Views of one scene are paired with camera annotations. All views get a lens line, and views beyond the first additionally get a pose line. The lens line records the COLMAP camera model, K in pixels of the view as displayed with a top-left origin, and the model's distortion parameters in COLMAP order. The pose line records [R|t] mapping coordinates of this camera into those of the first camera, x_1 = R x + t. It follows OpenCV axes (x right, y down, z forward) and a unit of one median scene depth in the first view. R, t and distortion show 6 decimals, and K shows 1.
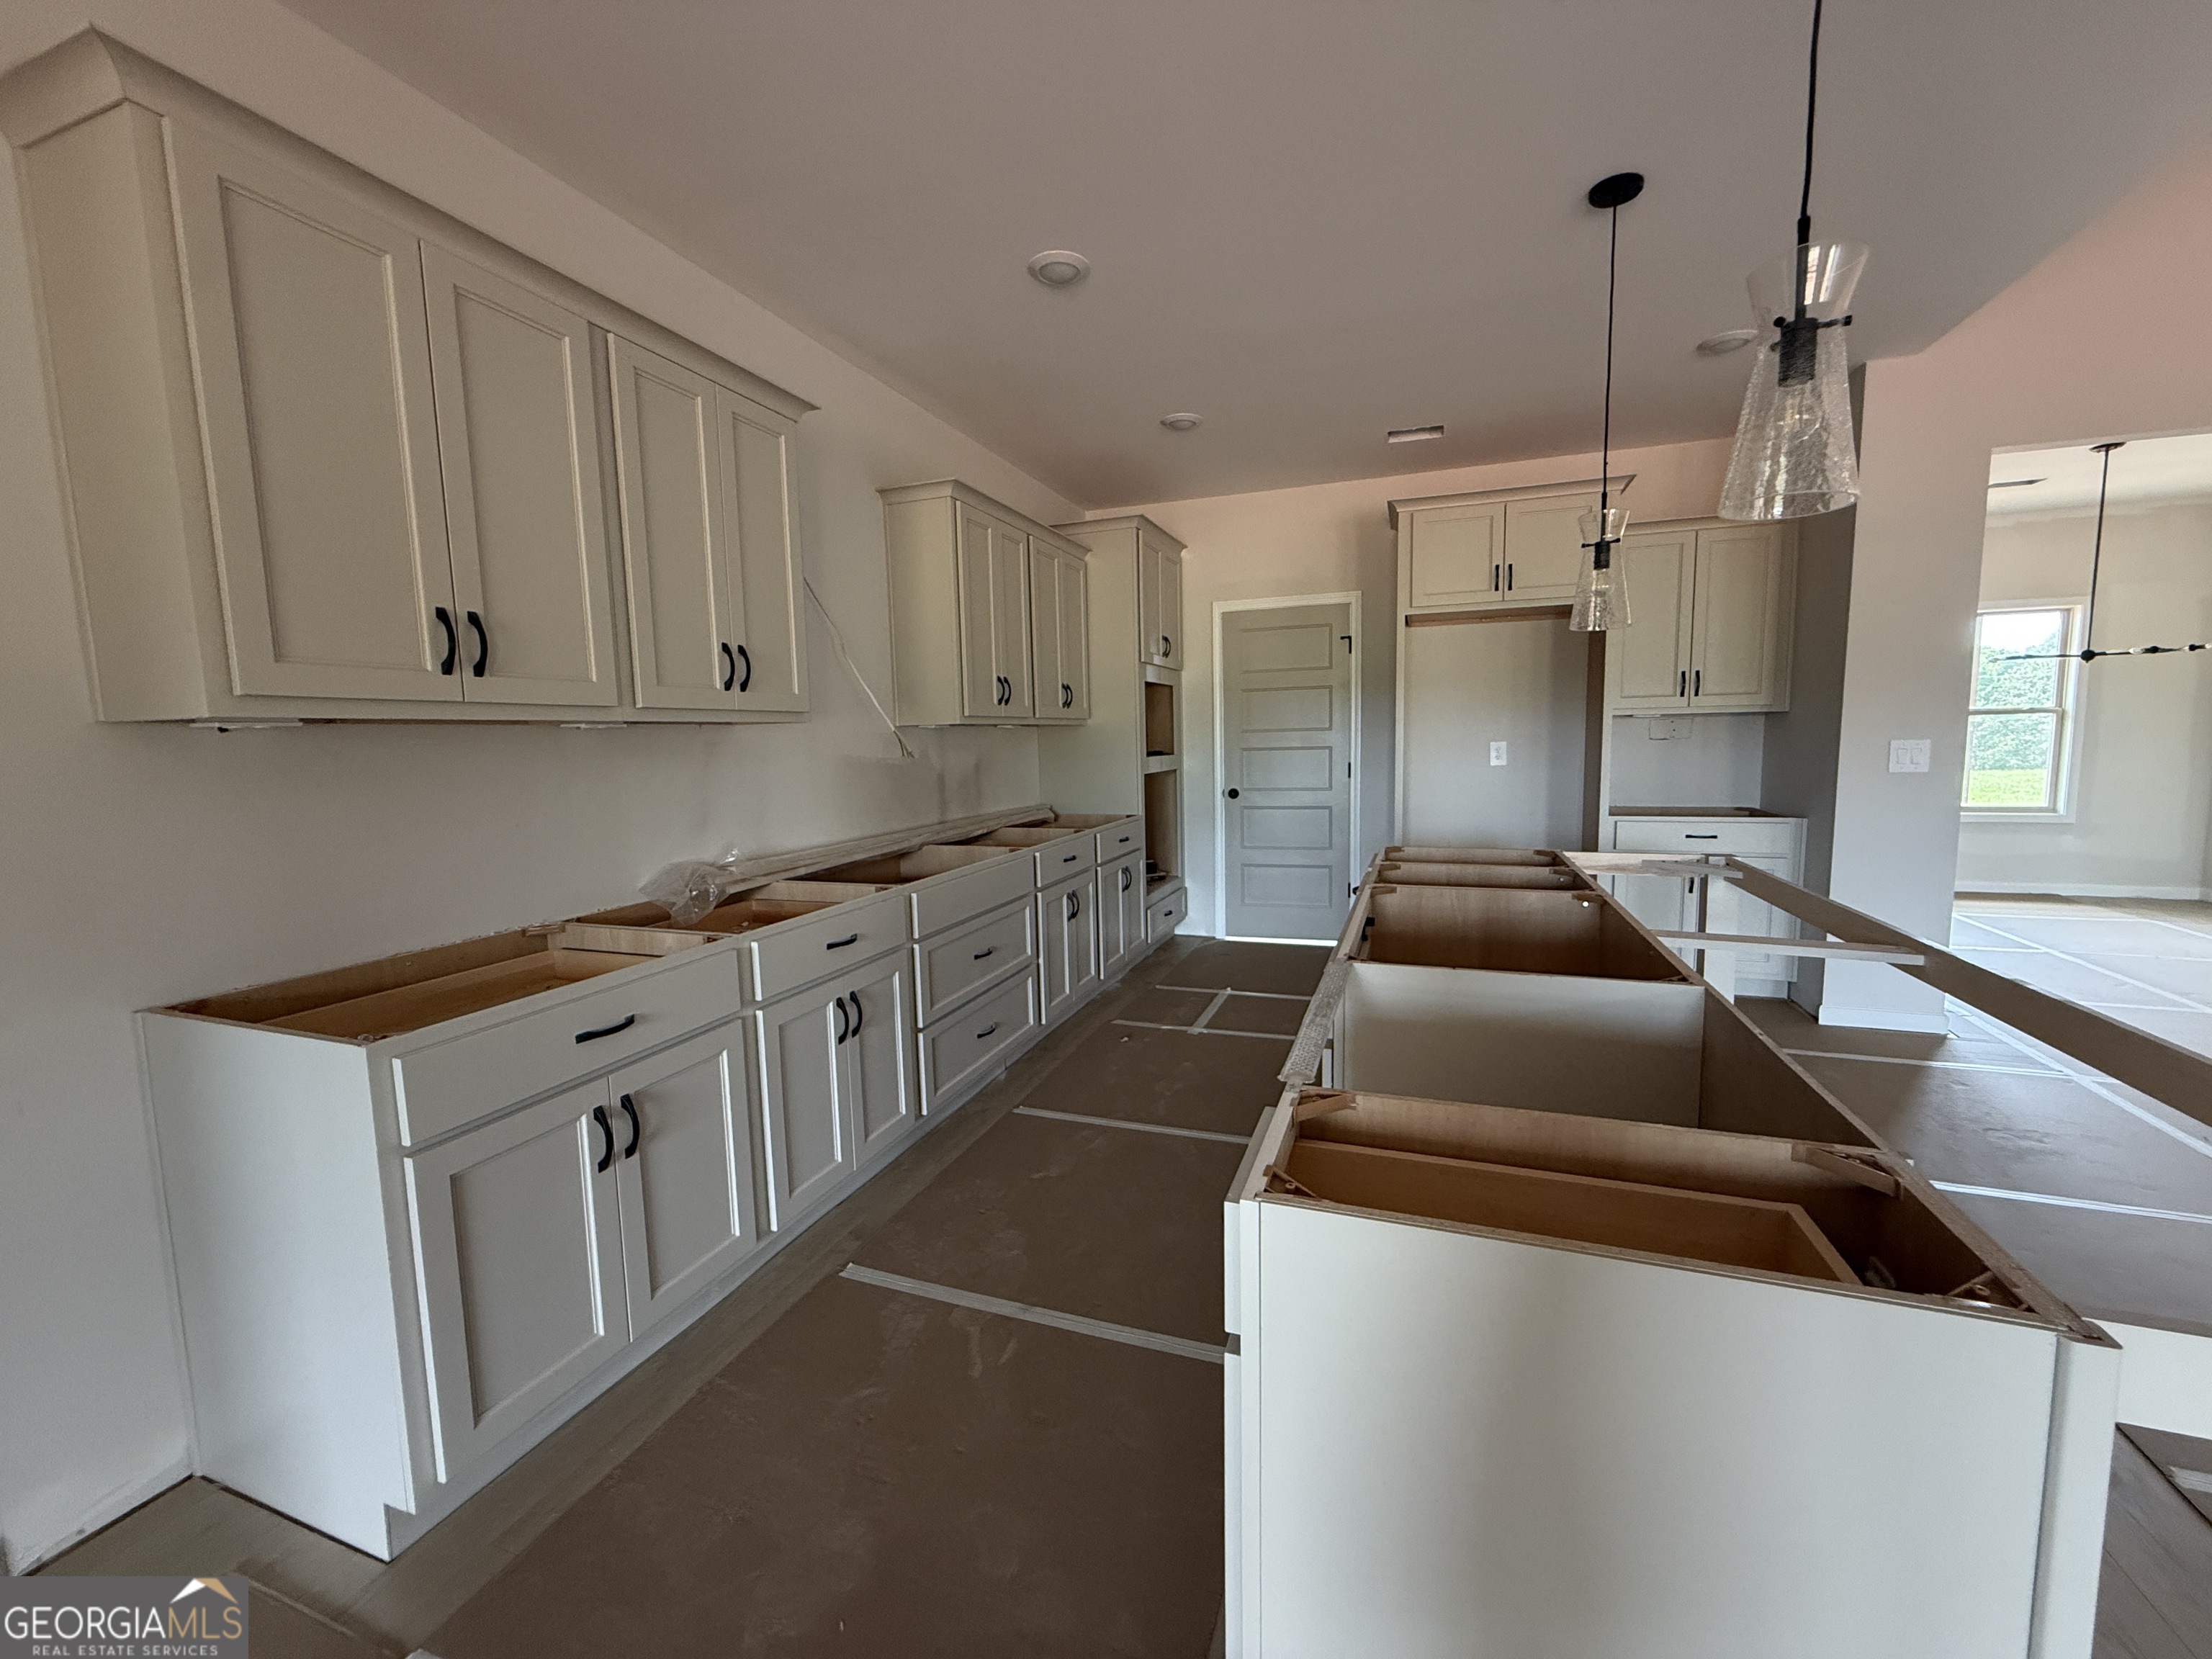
lens RADIAL K [[866.8, 0, 1097.9], [0, 866.8, 823.0], [0, 0, 1]] dist [0.005878, 0.000326]
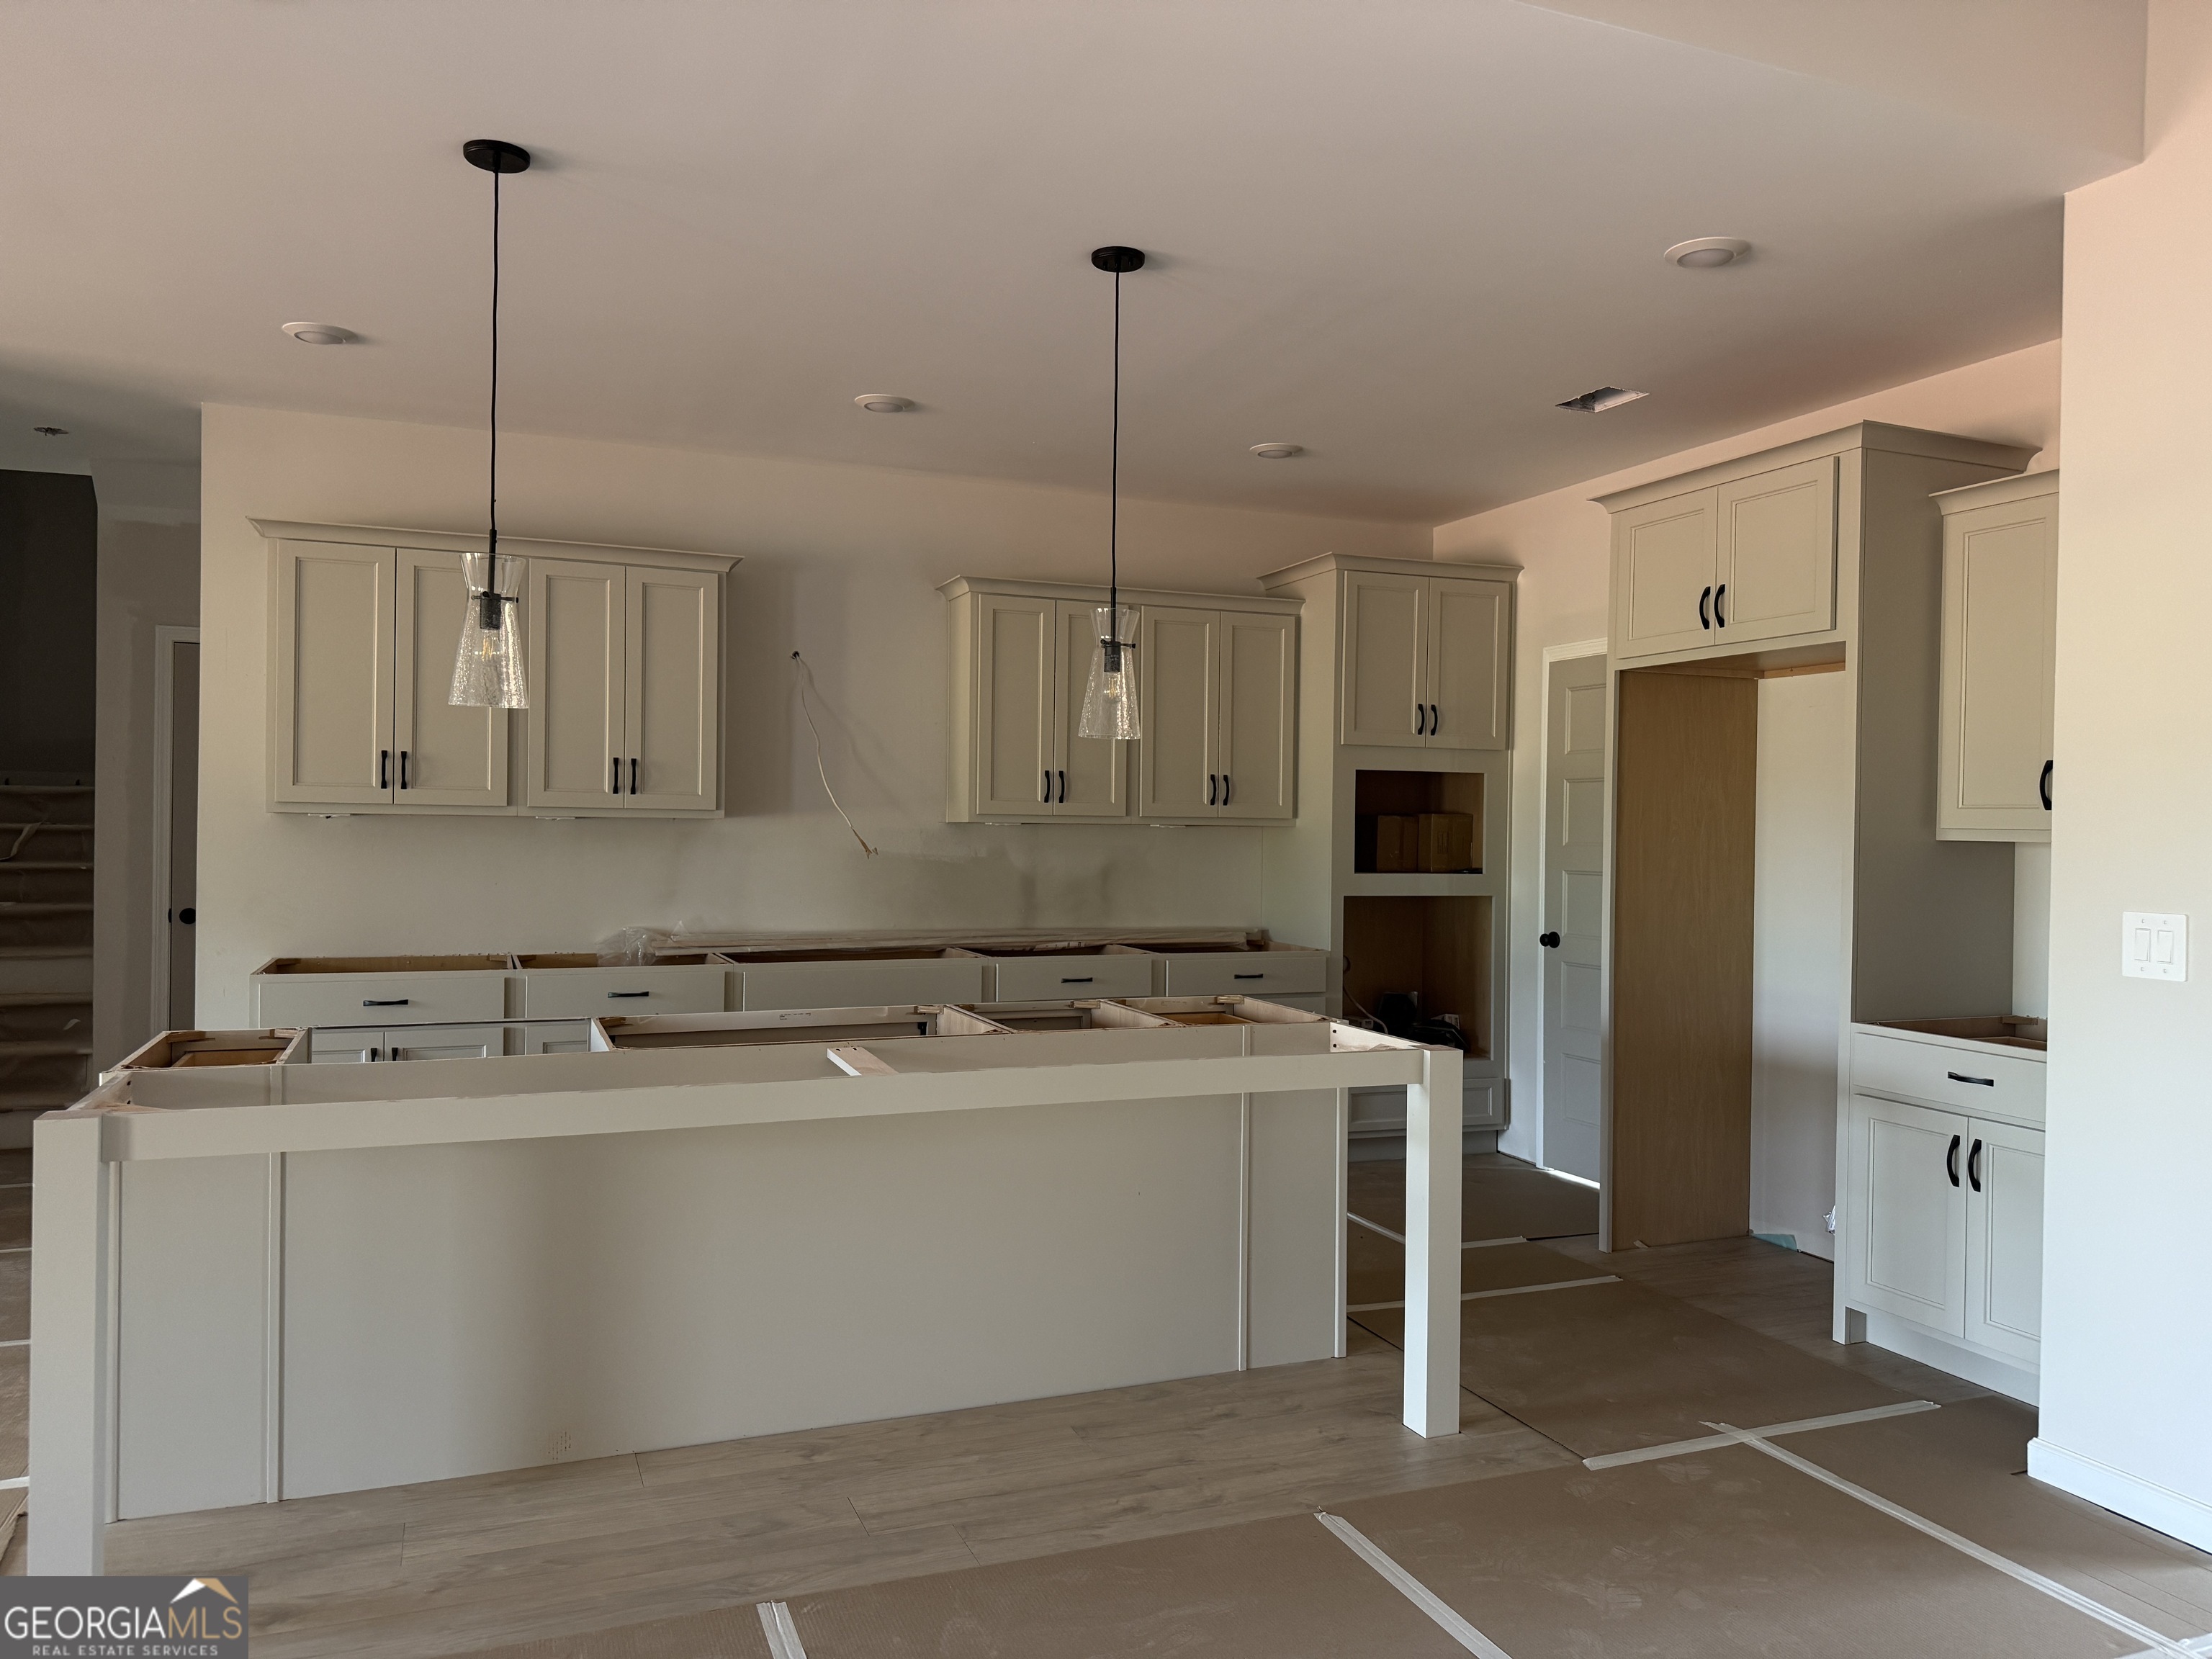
lens RADIAL K [[1547.4, 0, 1151.1], [0, 1547.4, 831.4], [0, 0, 1]] dist [0.132958, -0.201489]
pose [[0.685253, 0.034478, -0.727489, 1.095735], [-0.101630, 0.993633, -0.048638, -0.037474], [0.721180, 0.107264, 0.684393, -0.018303]]
